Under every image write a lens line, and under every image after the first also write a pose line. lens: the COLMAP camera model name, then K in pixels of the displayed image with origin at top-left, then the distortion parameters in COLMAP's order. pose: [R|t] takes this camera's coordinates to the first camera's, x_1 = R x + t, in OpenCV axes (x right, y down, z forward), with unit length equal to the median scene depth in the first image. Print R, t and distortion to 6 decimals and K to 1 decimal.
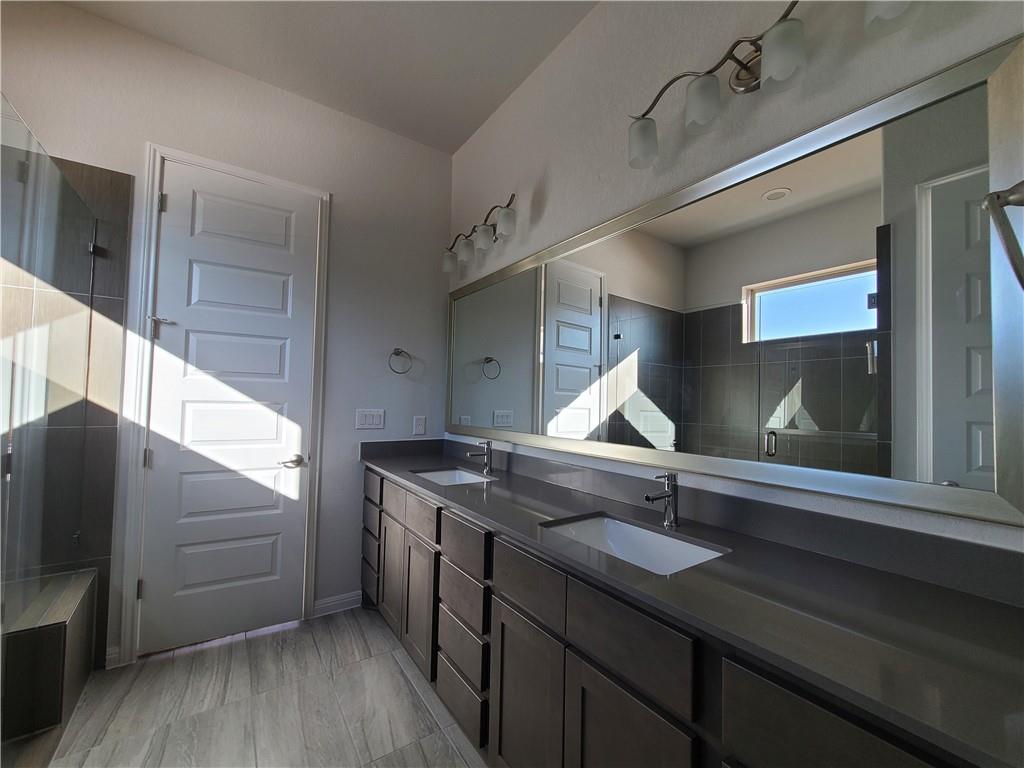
lens RADIAL K [[418.1, 0, 517.7], [0, 418.1, 384.1], [0, 0, 1]] dist [0.000962, -0.000631]
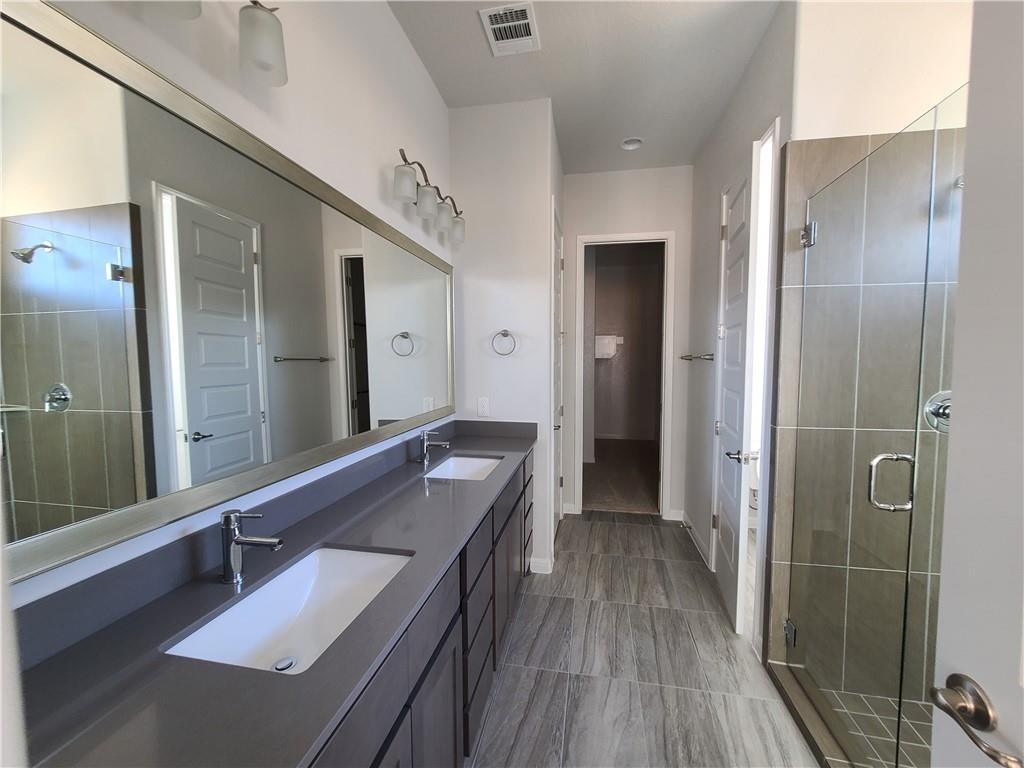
lens RADIAL K [[418.1, 0, 515.6], [0, 418.1, 386.8], [0, 0, 1]] dist [0.000962, -0.000631]
pose [[-0.693429, -0.059257, 0.718084, -0.676088], [-0.026725, 0.998042, 0.056552, -0.020409], [-0.720029, 0.020024, -0.693655, 1.483965]]
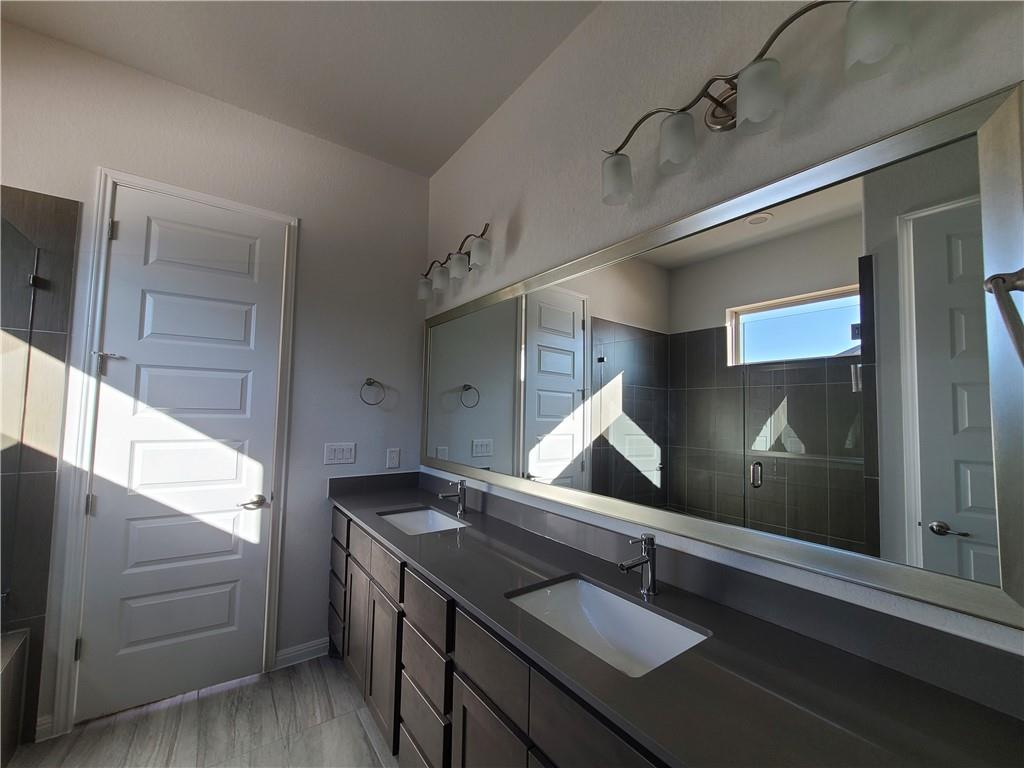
lens RADIAL K [[418.1, 0, 517.1], [0, 418.1, 384.6], [0, 0, 1]] dist [0.000962, -0.000631]
pose [[0.999742, -0.001871, 0.022645, 0.036246], [0.002404, 0.999720, -0.023539, -0.062576], [-0.022594, 0.023587, 0.999466, 0.047807]]
